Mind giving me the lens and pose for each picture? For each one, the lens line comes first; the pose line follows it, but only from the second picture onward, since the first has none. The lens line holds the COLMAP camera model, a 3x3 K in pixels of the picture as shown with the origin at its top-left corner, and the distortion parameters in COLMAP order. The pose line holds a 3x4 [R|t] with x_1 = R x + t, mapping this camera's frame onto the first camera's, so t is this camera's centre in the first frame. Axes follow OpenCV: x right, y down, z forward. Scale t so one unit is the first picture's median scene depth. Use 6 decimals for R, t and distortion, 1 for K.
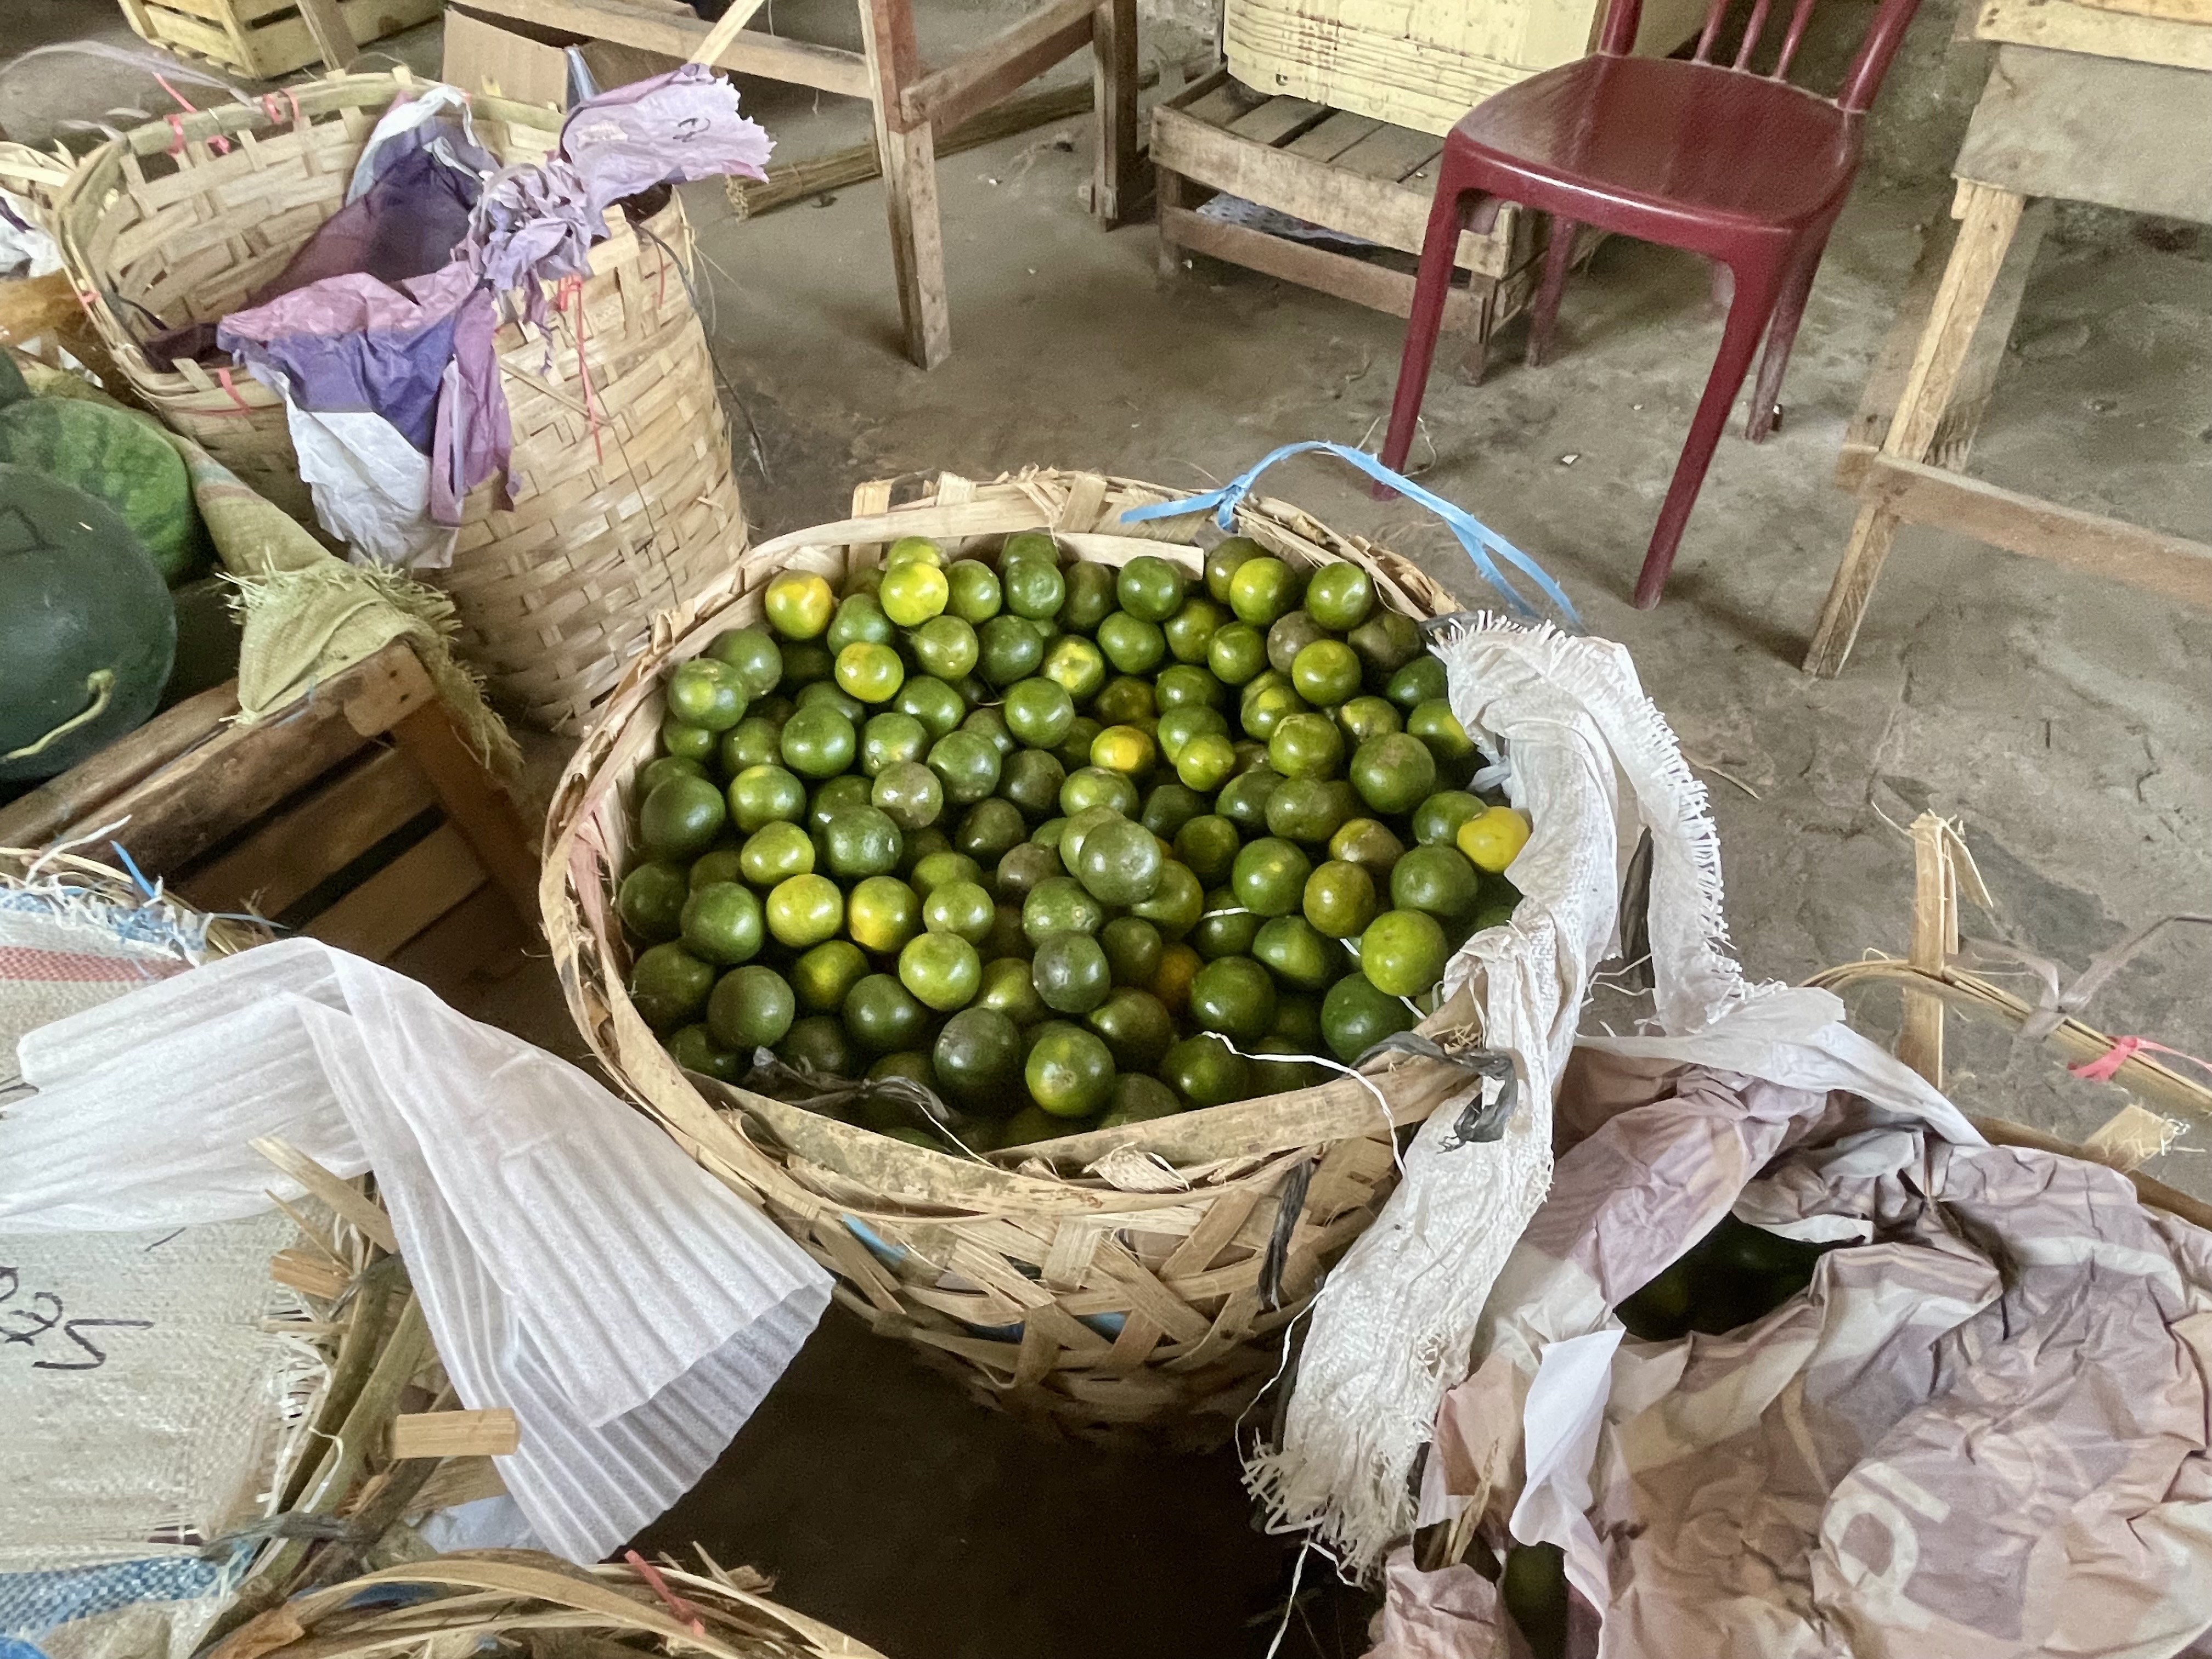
lens RADIAL K [[1349.6, 0, 1106.0], [0, 1349.6, 829.5], [0, 0, 1]] dist [-0.009571, -0.000287]
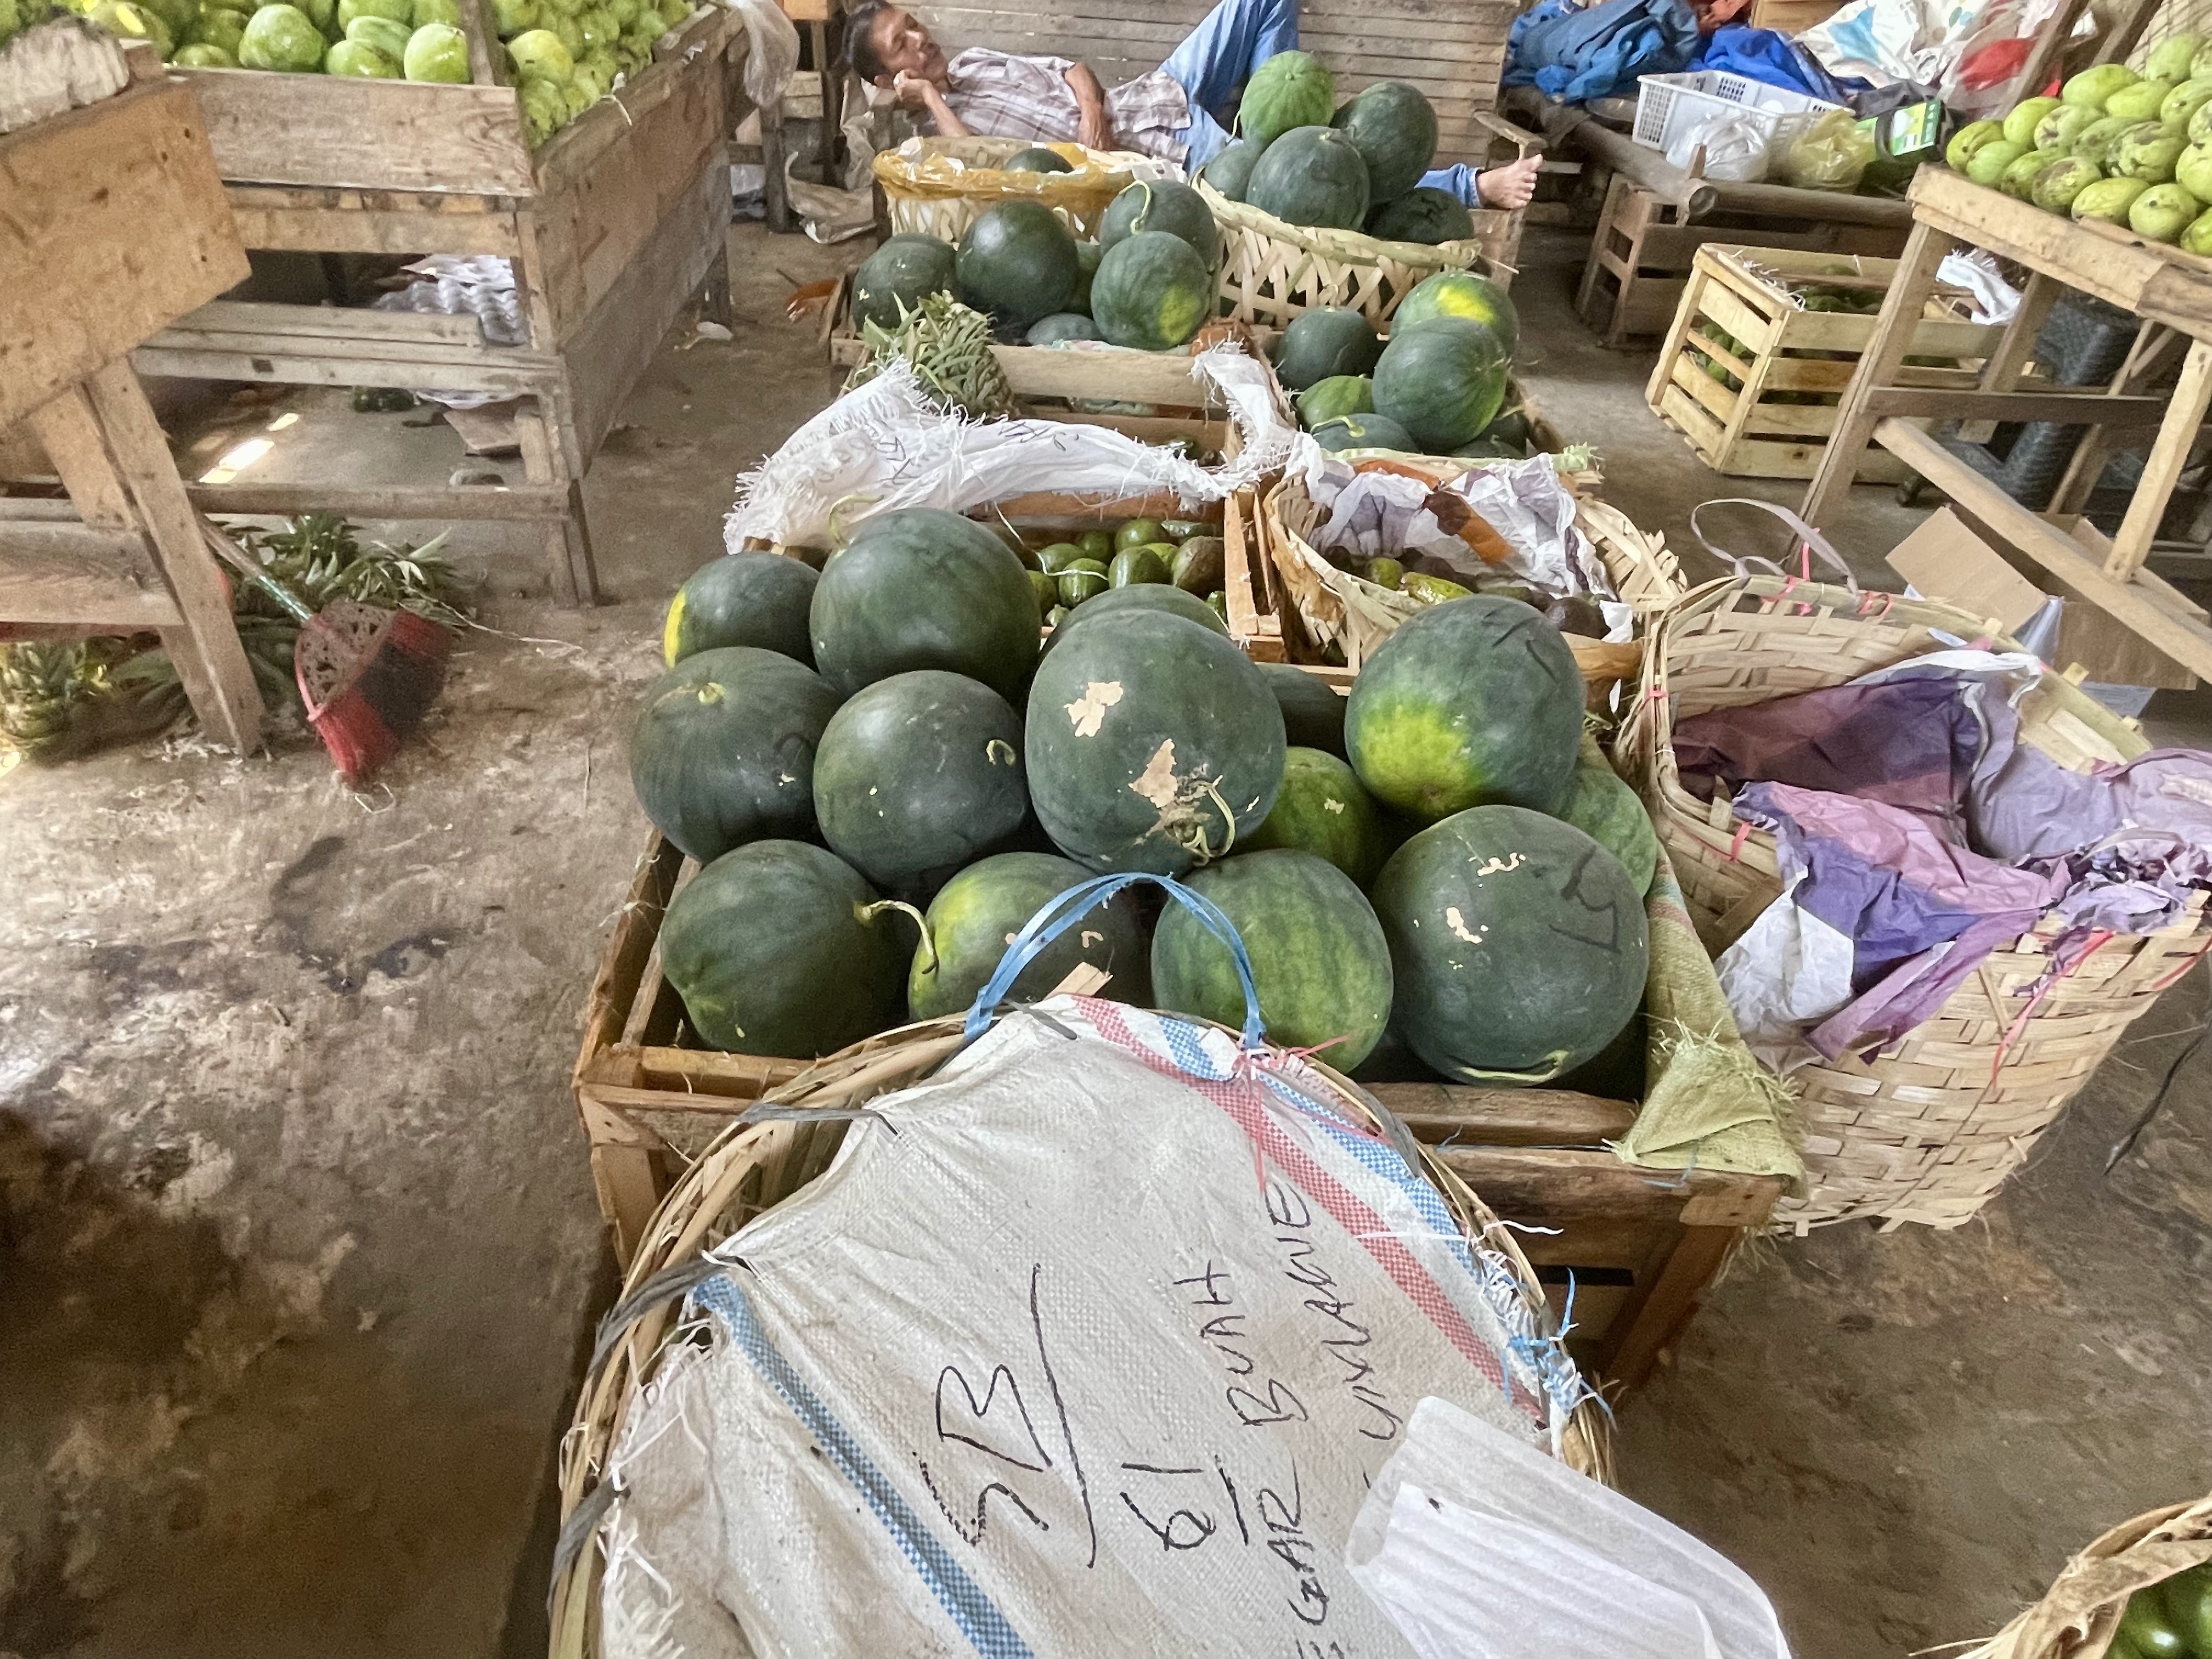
lens RADIAL K [[1349.6, 0, 1106.0], [0, 1349.6, 829.5], [0, 0, 1]] dist [-0.009571, -0.000287]
pose [[0.583364, 0.532009, -0.613721, -0.298926], [-0.665546, 0.746221, 0.014242, -0.015324], [0.465548, 0.400151, 0.789395, -0.085994]]
